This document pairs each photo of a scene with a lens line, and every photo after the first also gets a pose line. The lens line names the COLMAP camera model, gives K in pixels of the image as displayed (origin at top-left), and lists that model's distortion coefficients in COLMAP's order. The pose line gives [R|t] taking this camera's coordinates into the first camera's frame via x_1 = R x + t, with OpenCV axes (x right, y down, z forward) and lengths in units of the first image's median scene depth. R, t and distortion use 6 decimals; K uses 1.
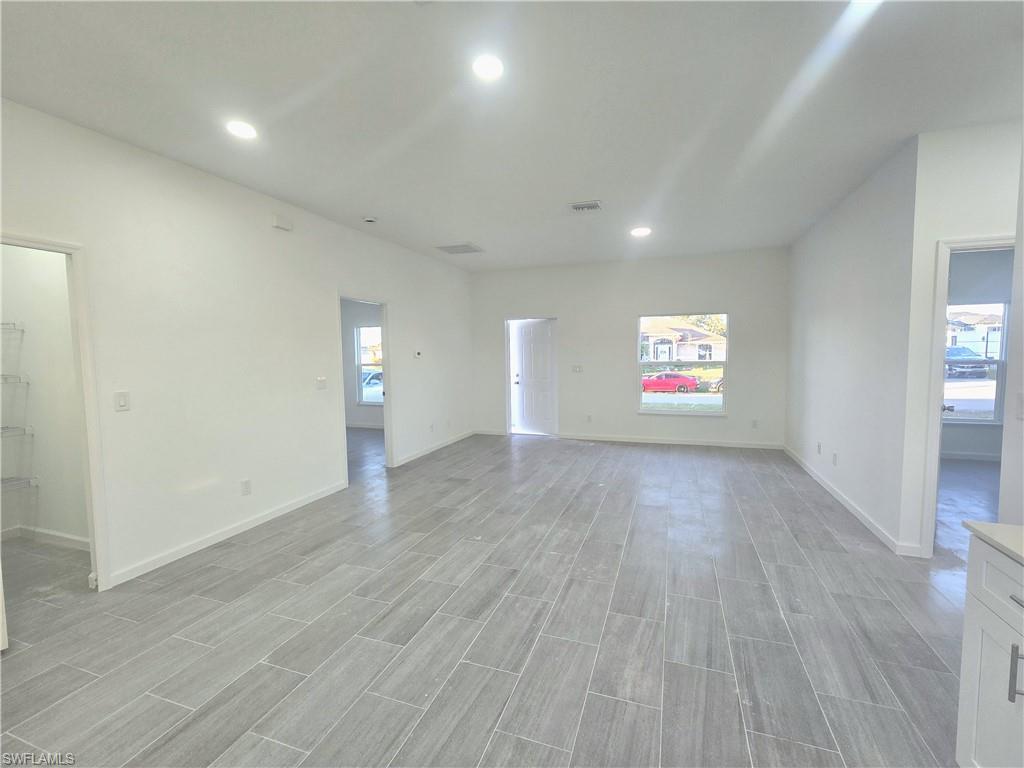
lens RADIAL K [[433.5, 0, 514.6], [0, 433.5, 384.7], [0, 0, 1]] dist [0.001243, 0.000550]
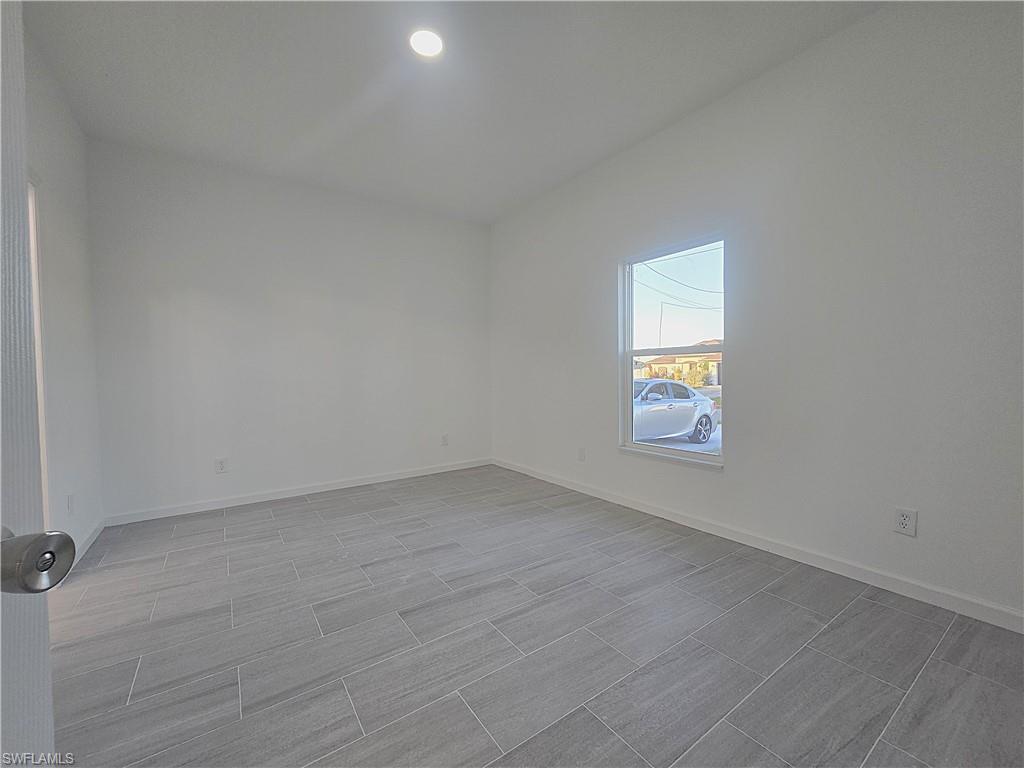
lens RADIAL K [[433.5, 0, 513.3], [0, 433.5, 382.9], [0, 0, 1]] dist [0.001243, 0.000550]
pose [[0.817097, 0.014212, -0.576324, -0.144787], [-0.037681, 0.998875, -0.028791, -0.000837], [0.575267, 0.045241, 0.816714, 0.417332]]
